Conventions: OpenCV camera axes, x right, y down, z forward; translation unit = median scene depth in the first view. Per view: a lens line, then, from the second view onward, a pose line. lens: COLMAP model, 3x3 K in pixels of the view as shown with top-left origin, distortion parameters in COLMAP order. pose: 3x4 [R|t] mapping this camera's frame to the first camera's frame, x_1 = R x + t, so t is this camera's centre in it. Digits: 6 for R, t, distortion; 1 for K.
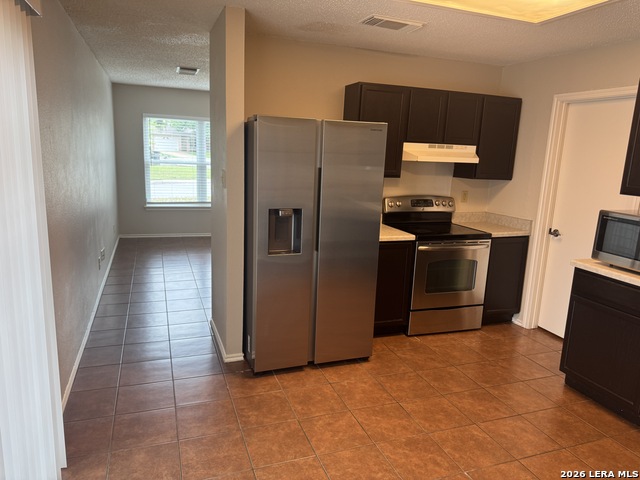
lens RADIAL K [[451.3, 0, 322.6], [0, 451.3, 239.6], [0, 0, 1]] dist [0.061873, -0.062658]
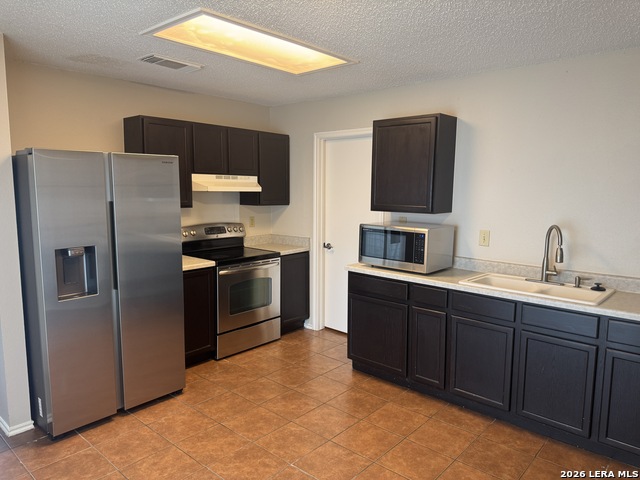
lens RADIAL K [[451.3, 0, 318.2], [0, 451.3, 241.3], [0, 0, 1]] dist [0.061873, -0.062658]
pose [[0.884514, -0.095500, 0.456635, -0.064645], [0.123604, 0.991816, -0.031995, 0.008983], [-0.449842, 0.084742, 0.889079, -0.049557]]
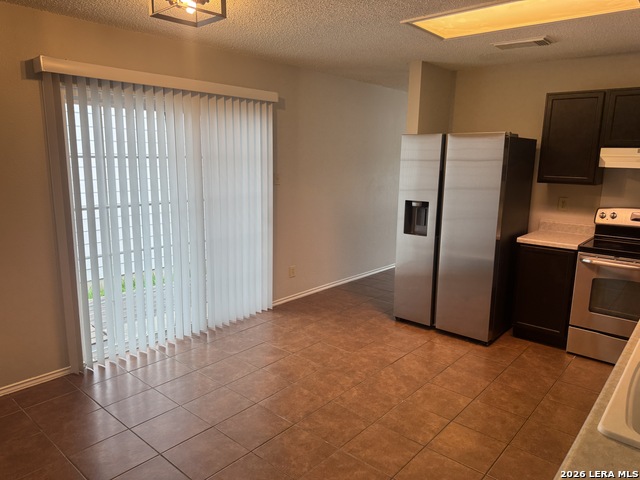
lens RADIAL K [[451.3, 0, 320.3], [0, 451.3, 234.5], [0, 0, 1]] dist [0.061873, -0.062658]
pose [[0.477877, 0.112215, -0.871230, 0.929639], [-0.167168, 0.985299, 0.035214, 0.030153], [0.862374, 0.128814, 0.489611, 0.077951]]
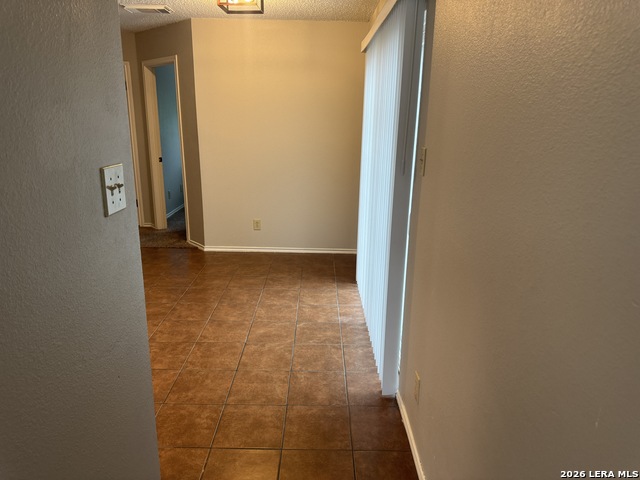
lens RADIAL K [[451.3, 0, 318.0], [0, 451.3, 237.1], [0, 0, 1]] dist [0.061873, -0.062658]
pose [[-0.931569, -0.154007, 0.329334, -0.507068], [0.010093, 0.894544, 0.446867, -0.263662], [-0.363425, 0.419611, -0.831775, 1.284348]]
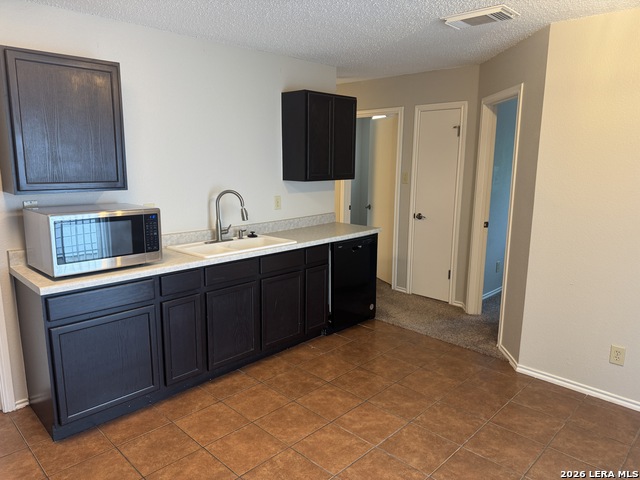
lens RADIAL K [[451.3, 0, 321.8], [0, 451.3, 247.8], [0, 0, 1]] dist [0.061873, -0.062658]
pose [[-0.425921, -0.224438, 0.876481, -0.278083], [0.152866, 0.936965, 0.314210, -0.174107], [-0.891753, 0.267813, -0.364764, 0.820080]]
